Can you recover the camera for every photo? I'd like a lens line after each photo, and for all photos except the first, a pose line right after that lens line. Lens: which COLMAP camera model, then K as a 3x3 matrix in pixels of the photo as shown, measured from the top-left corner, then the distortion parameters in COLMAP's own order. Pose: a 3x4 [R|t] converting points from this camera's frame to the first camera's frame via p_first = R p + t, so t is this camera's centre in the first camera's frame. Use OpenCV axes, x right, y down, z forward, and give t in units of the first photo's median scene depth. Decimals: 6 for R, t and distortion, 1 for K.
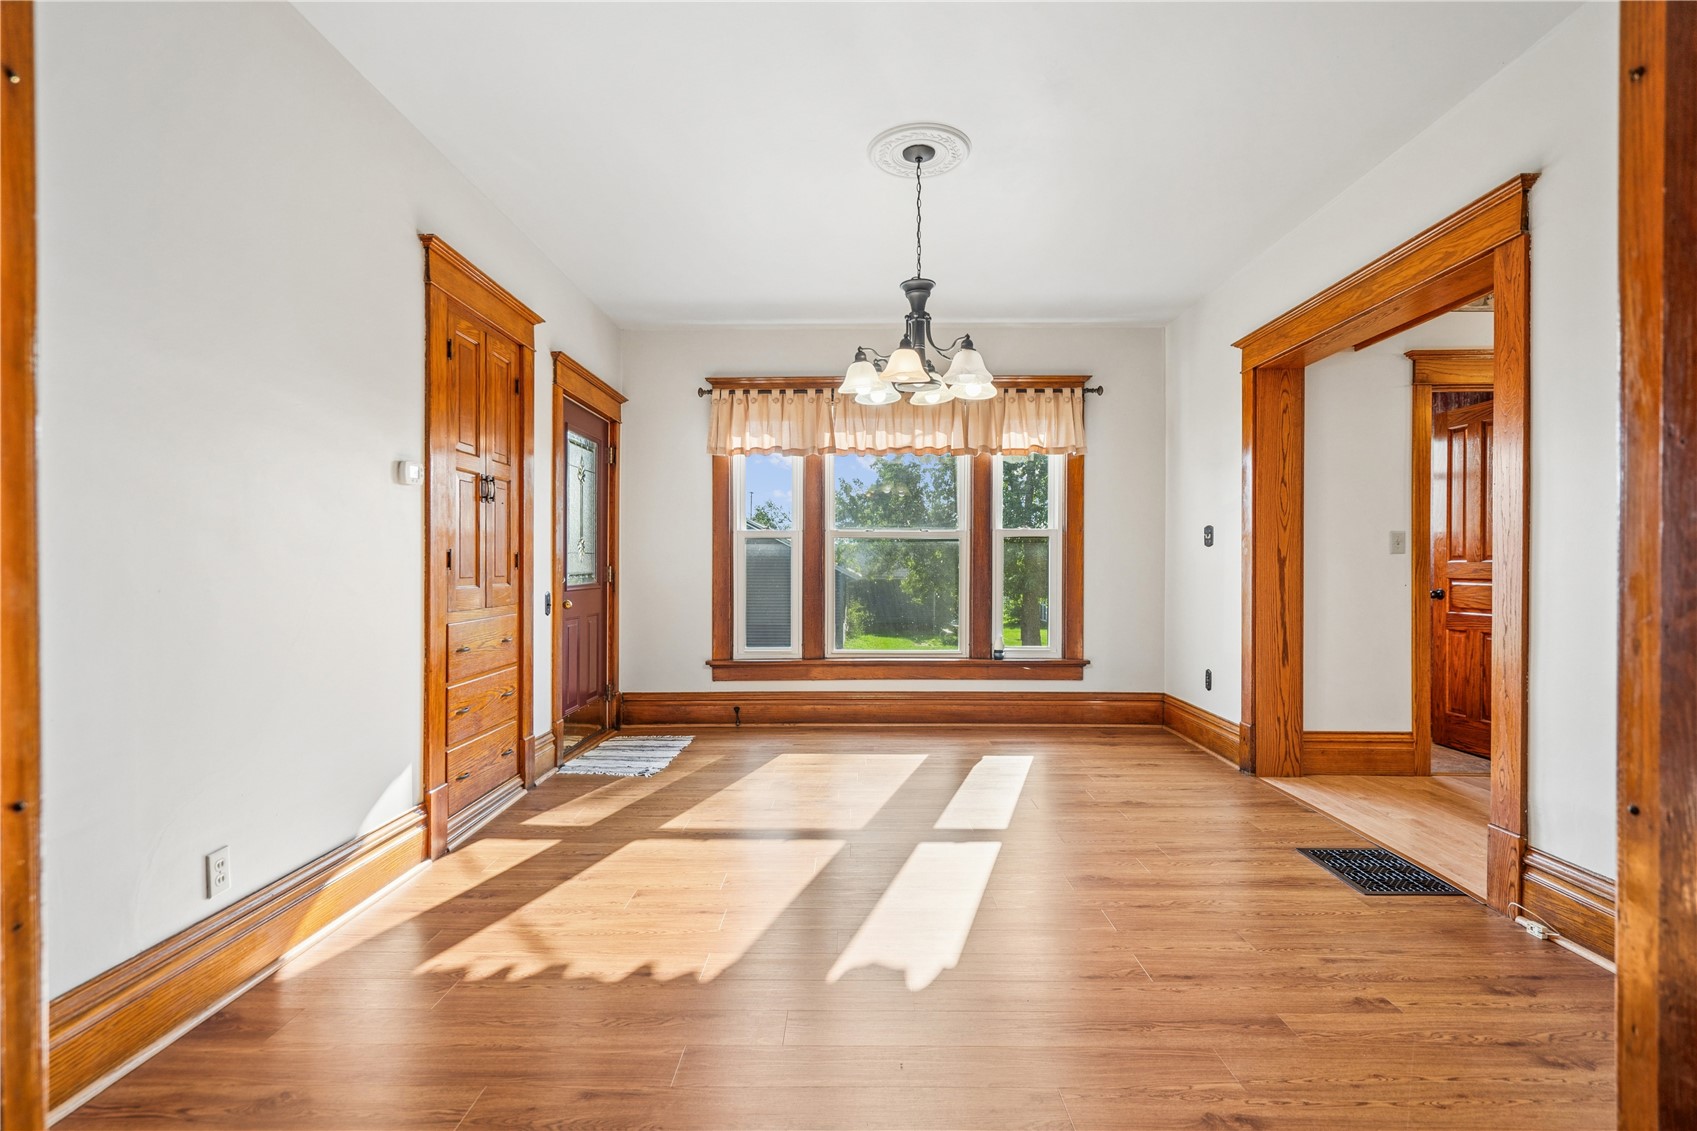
lens RADIAL K [[792.0, 0, 856.8], [0, 792.0, 570.4], [0, 0, 1]] dist [0.004181, 0.000804]
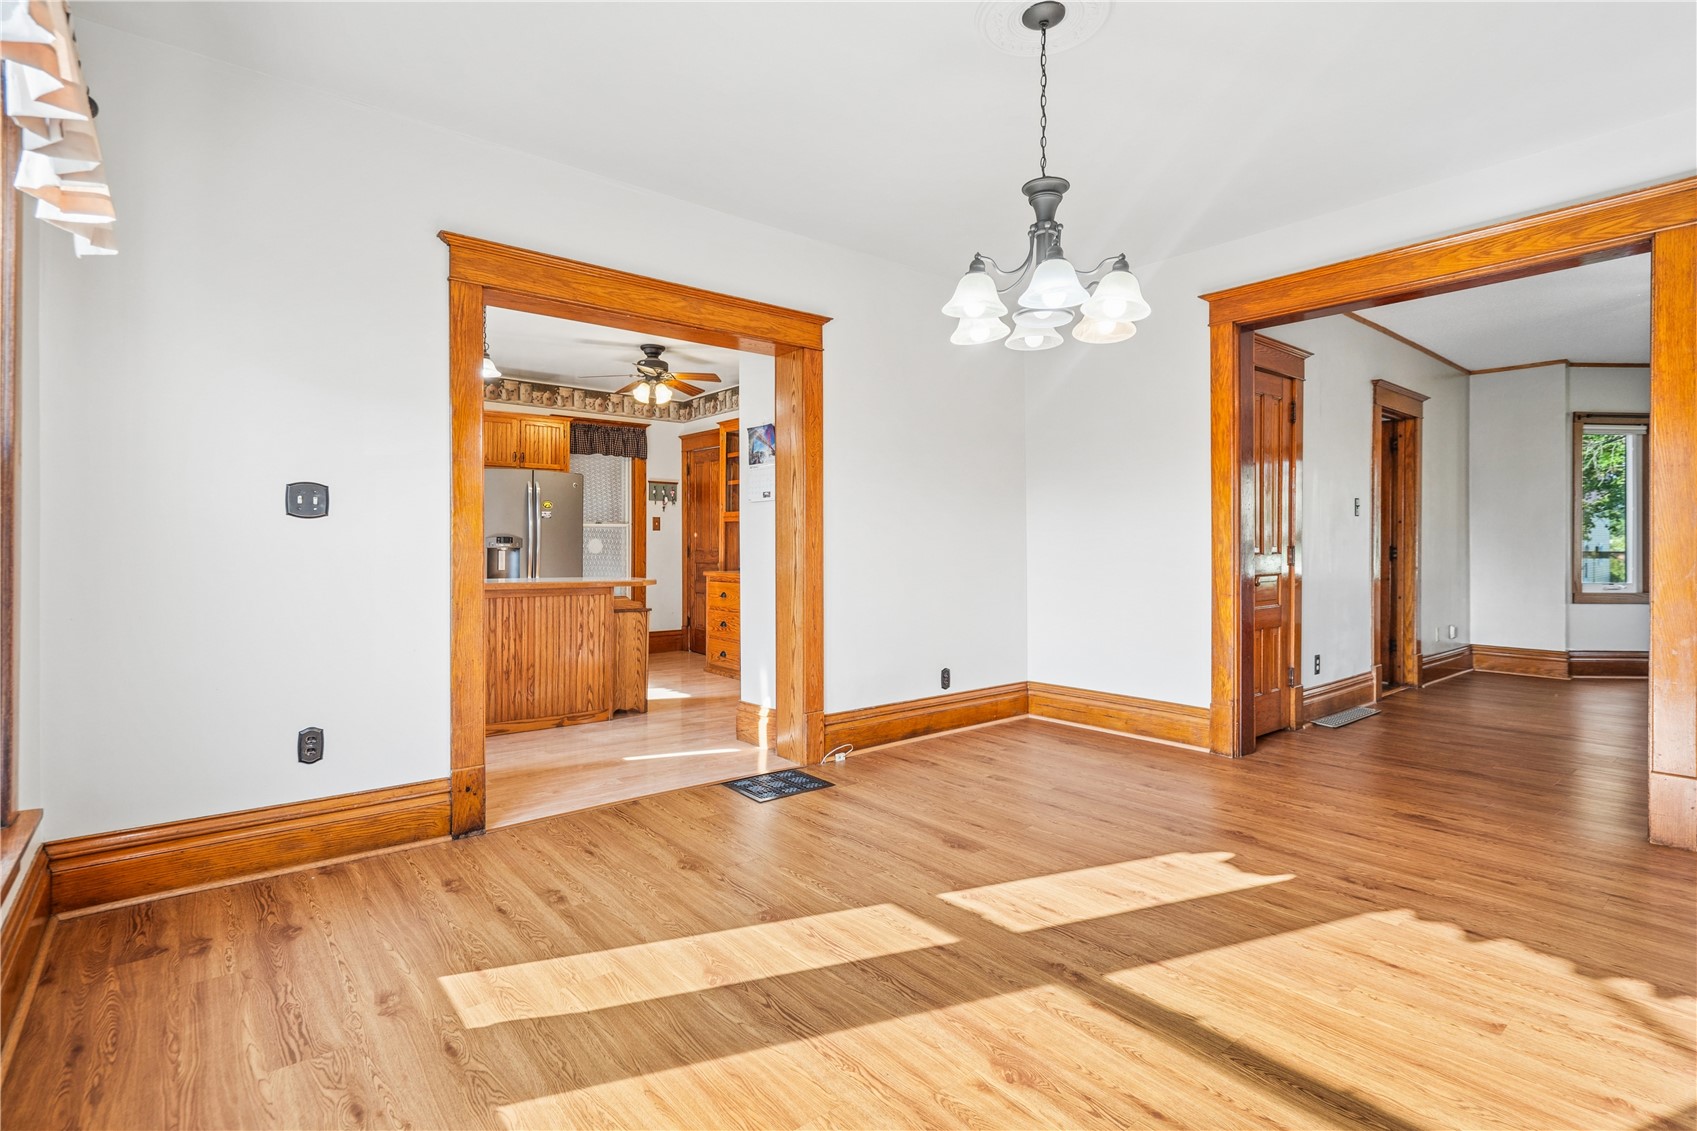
lens RADIAL K [[792.0, 0, 838.8], [0, 792.0, 550.1], [0, 0, 1]] dist [0.004181, 0.000804]
pose [[-0.624634, -0.009330, 0.780862, -0.540510], [0.002793, 0.999896, 0.014182, -0.031026], [-0.780913, 0.011040, -0.624542, 2.228481]]
